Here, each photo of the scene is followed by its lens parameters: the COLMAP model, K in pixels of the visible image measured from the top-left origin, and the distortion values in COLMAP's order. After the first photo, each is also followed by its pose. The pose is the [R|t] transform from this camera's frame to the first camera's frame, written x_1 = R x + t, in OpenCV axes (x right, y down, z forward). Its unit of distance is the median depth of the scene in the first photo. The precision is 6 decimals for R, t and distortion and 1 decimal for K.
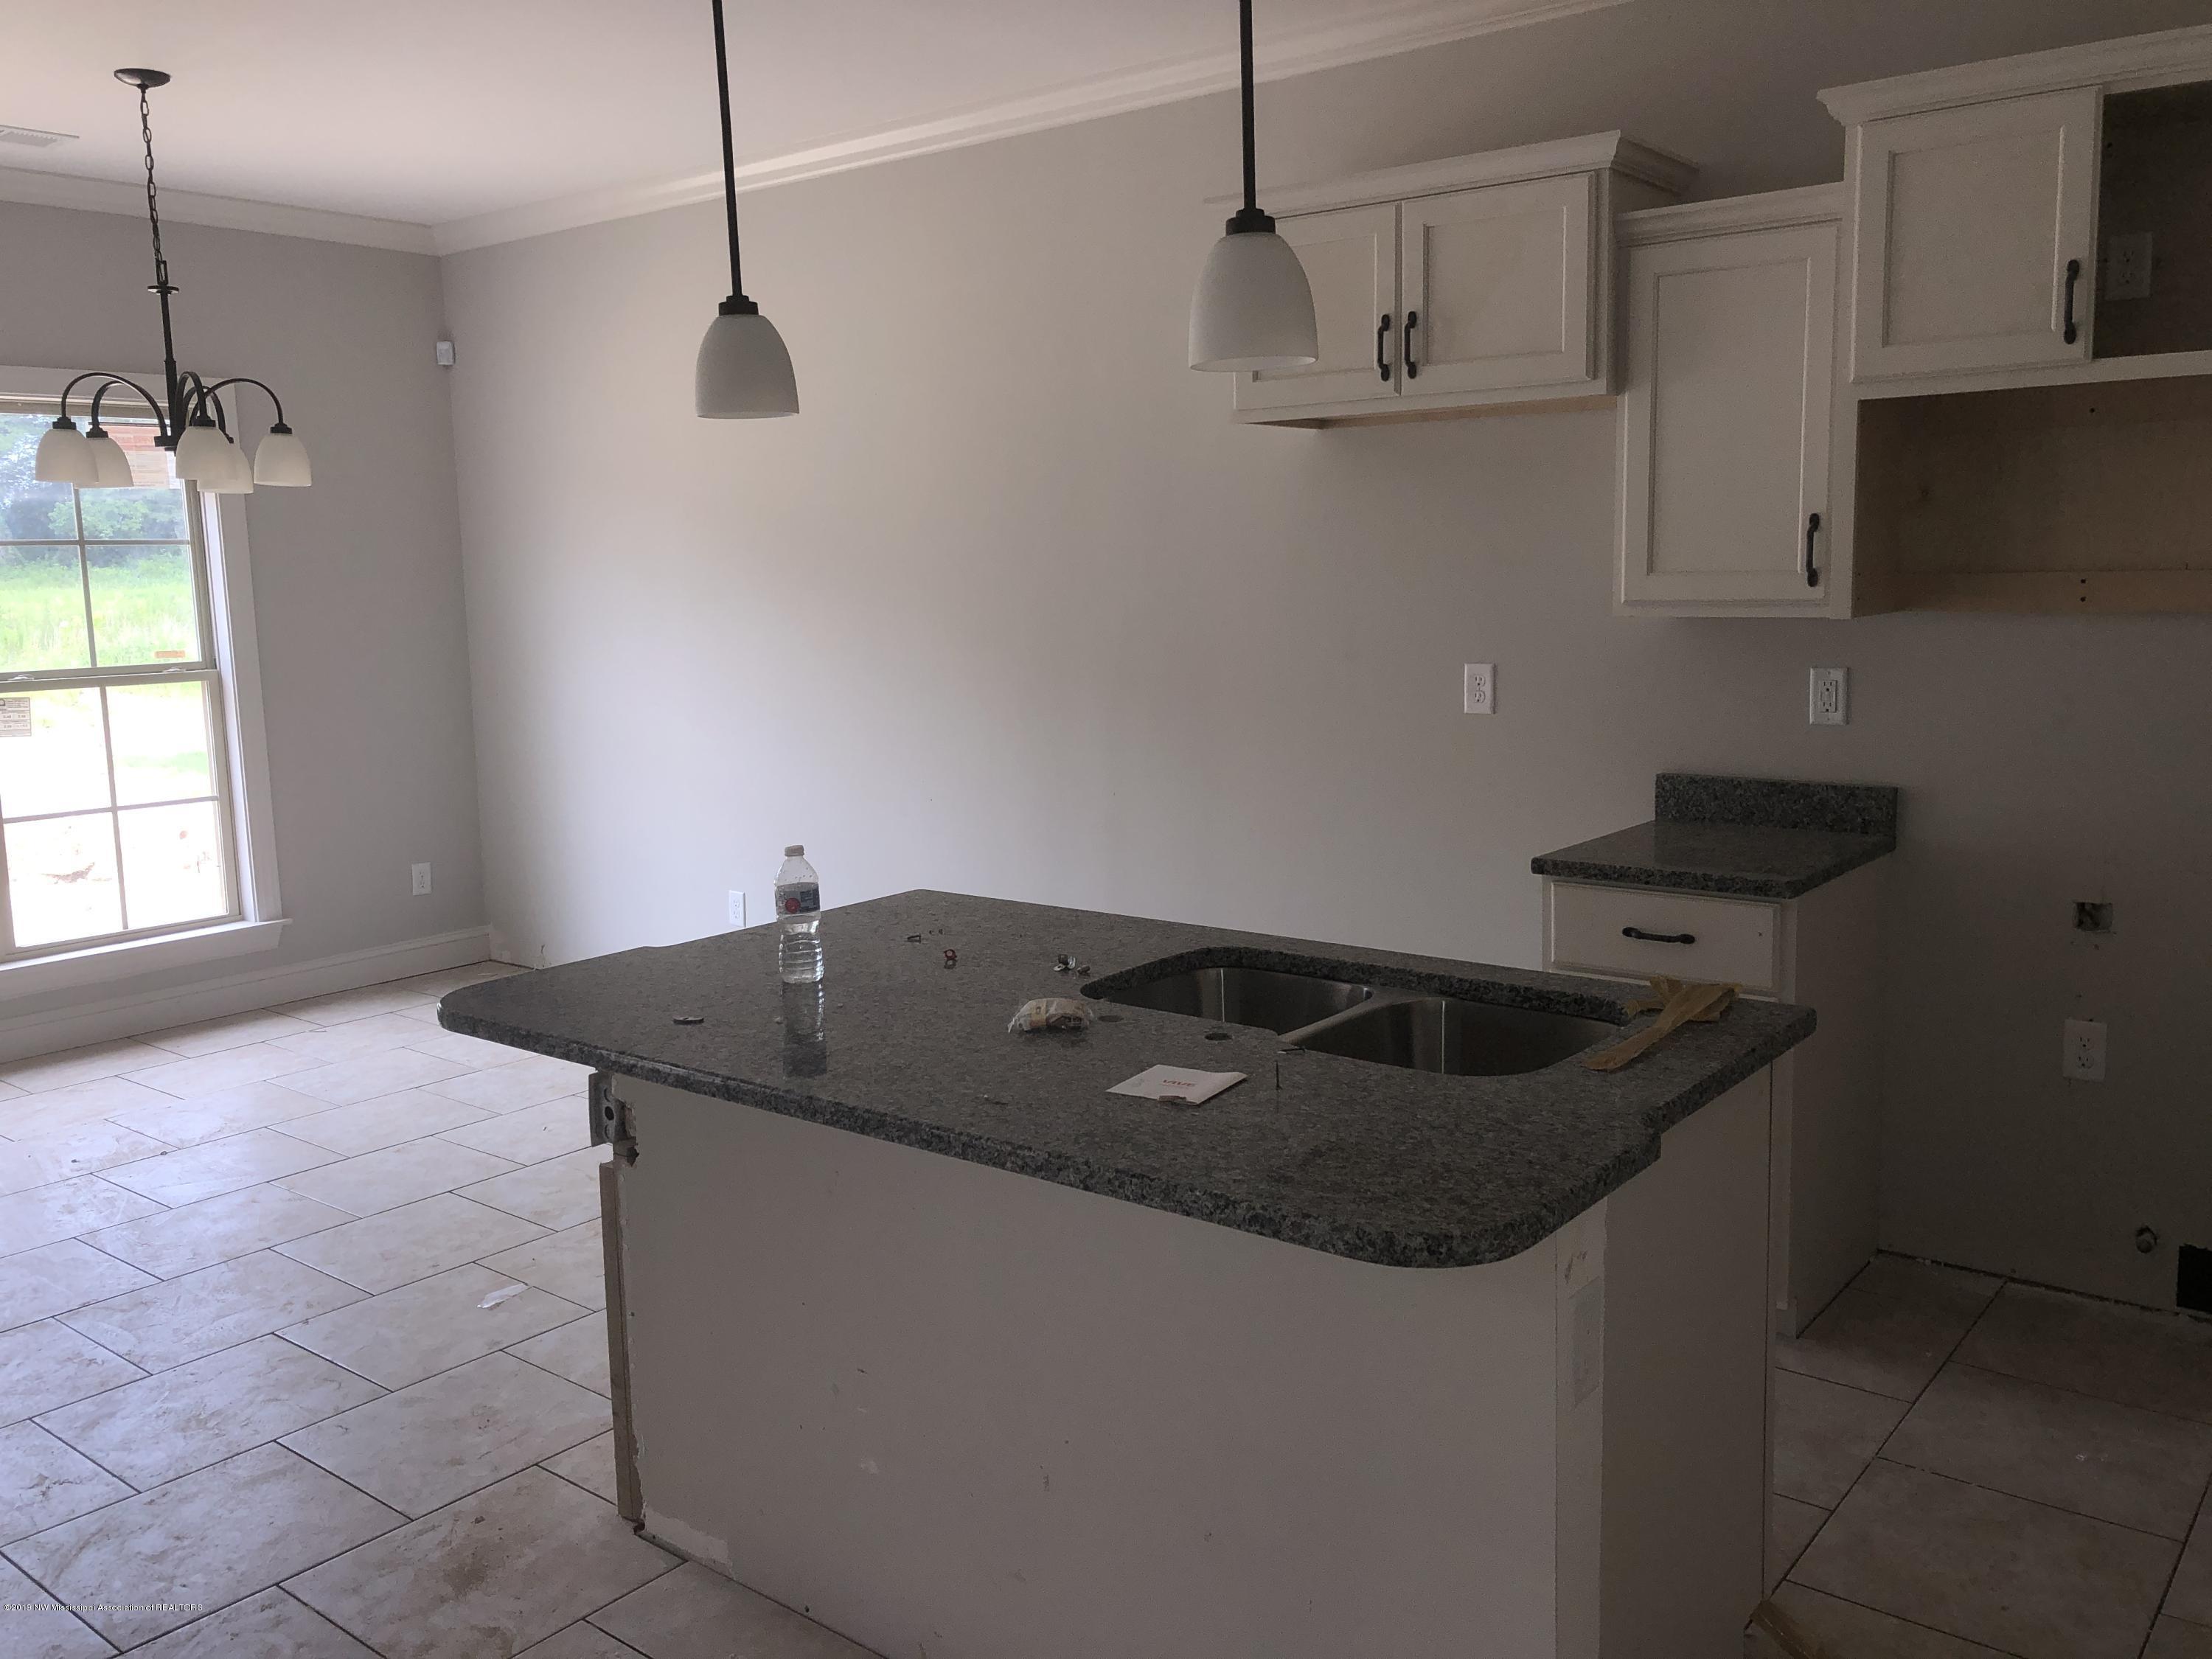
lens RADIAL K [[1813.0, 0, 1117.0], [0, 1813.0, 804.5], [0, 0, 1]] dist [0.043778, -0.010866]
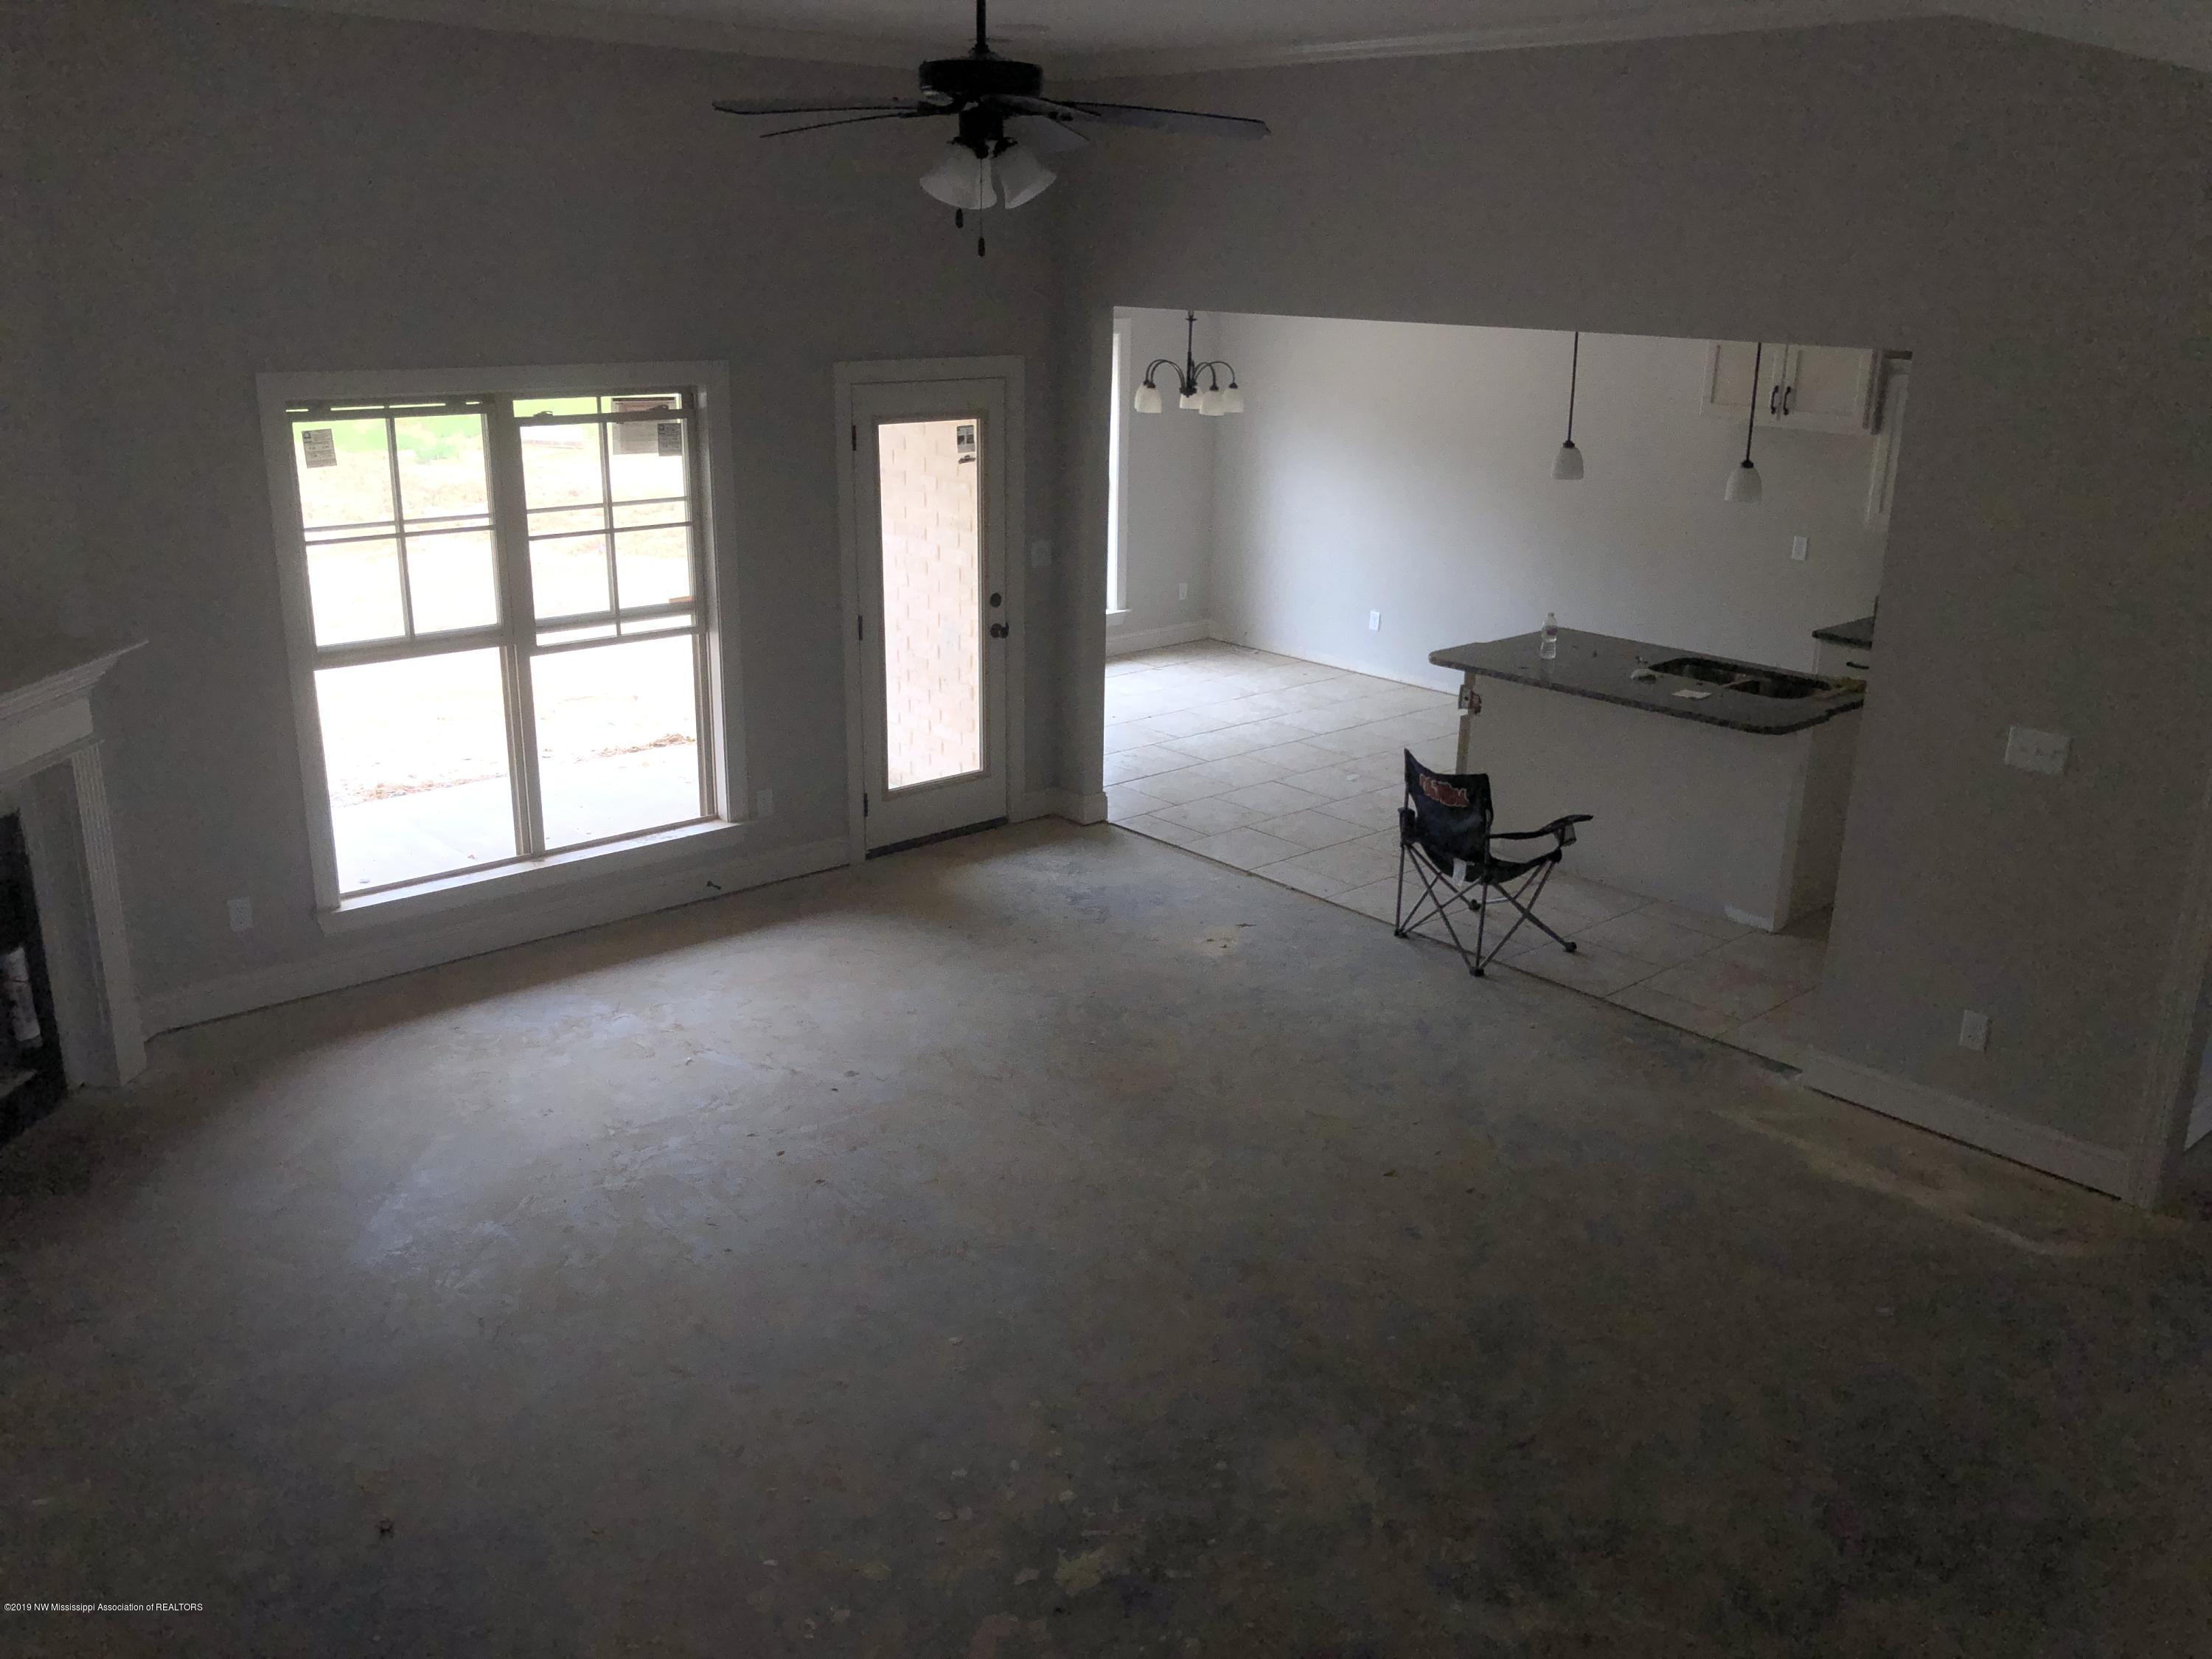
lens RADIAL K [[1831.0, 0, 1106.0], [0, 1831.0, 829.5], [0, 0, 1]] dist [-0.009801, -0.008084]
pose [[0.984992, 0.087626, -0.148702, -0.324561], [-0.060285, 0.981944, 0.179310, -0.093798], [0.161729, -0.167655, 0.972489, -1.620487]]
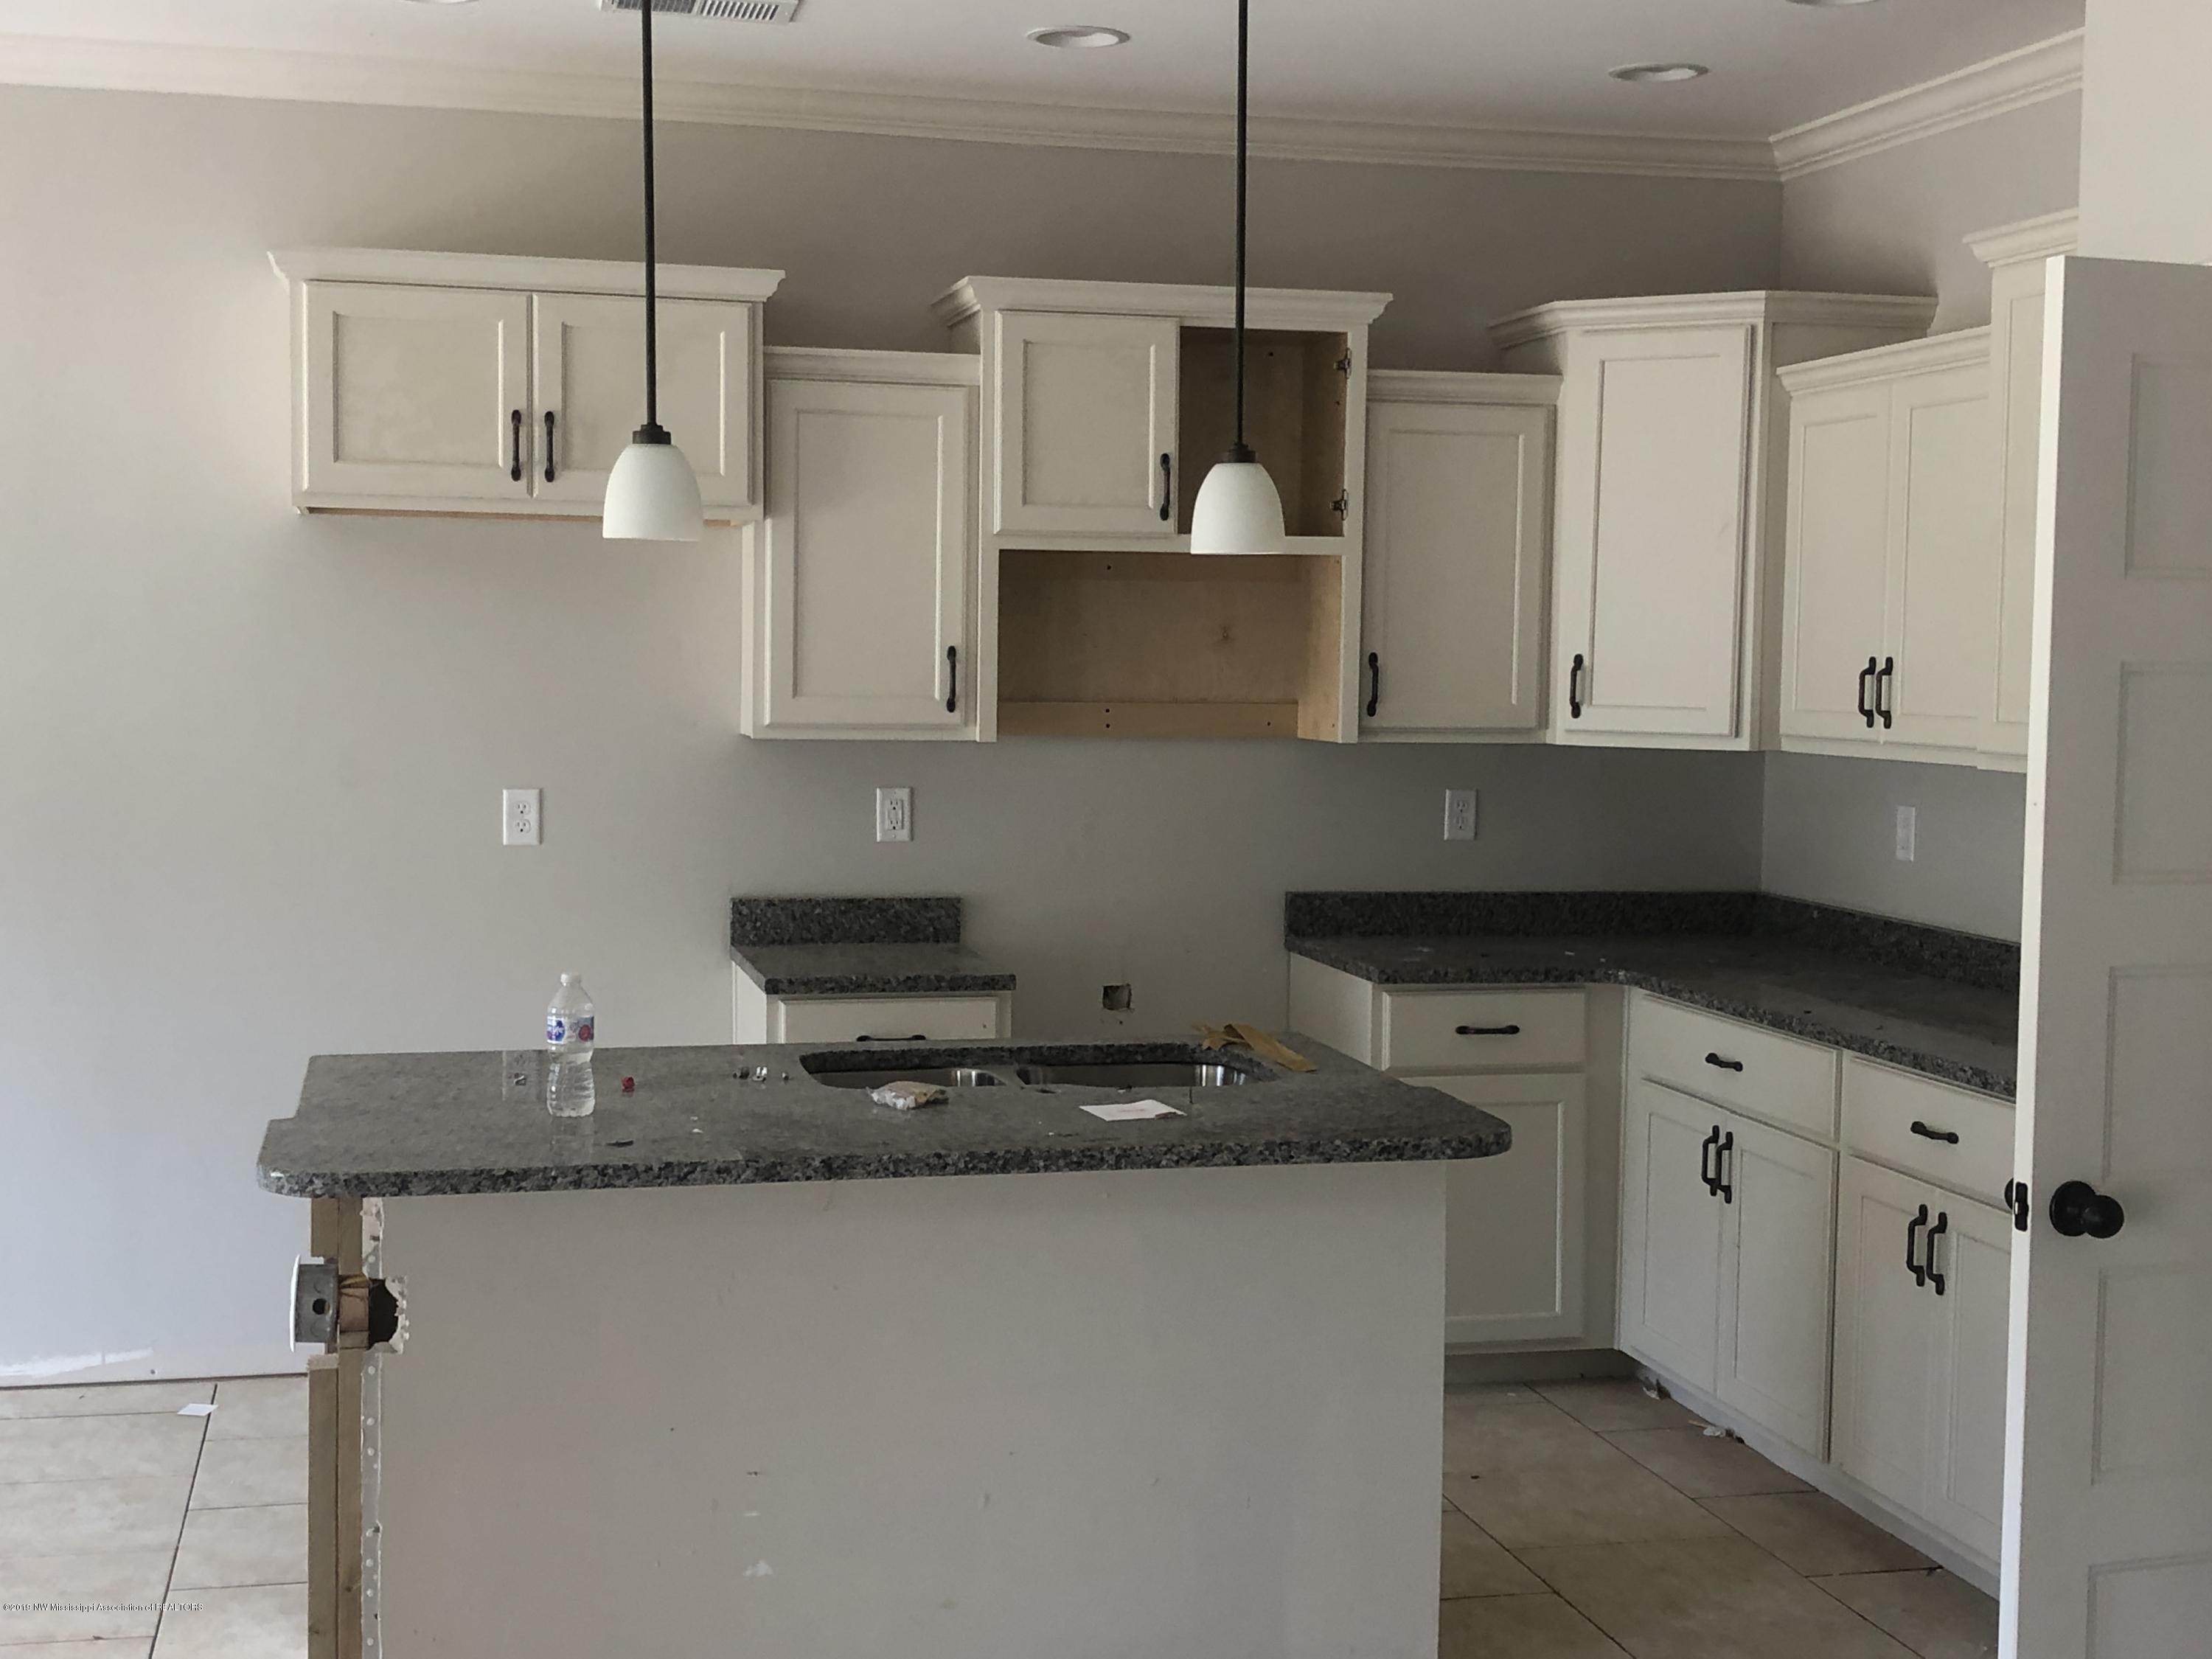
lens RADIAL K [[2890.2, 0, 1106.0], [0, 2890.2, 829.5], [0, 0, 1]] dist [0.118614, -0.011983]
pose [[0.613068, -0.022207, 0.789718, -0.939227], [0.079612, 0.996253, -0.033789, 0.017156], [-0.786009, 0.083586, 0.612539, -0.129942]]
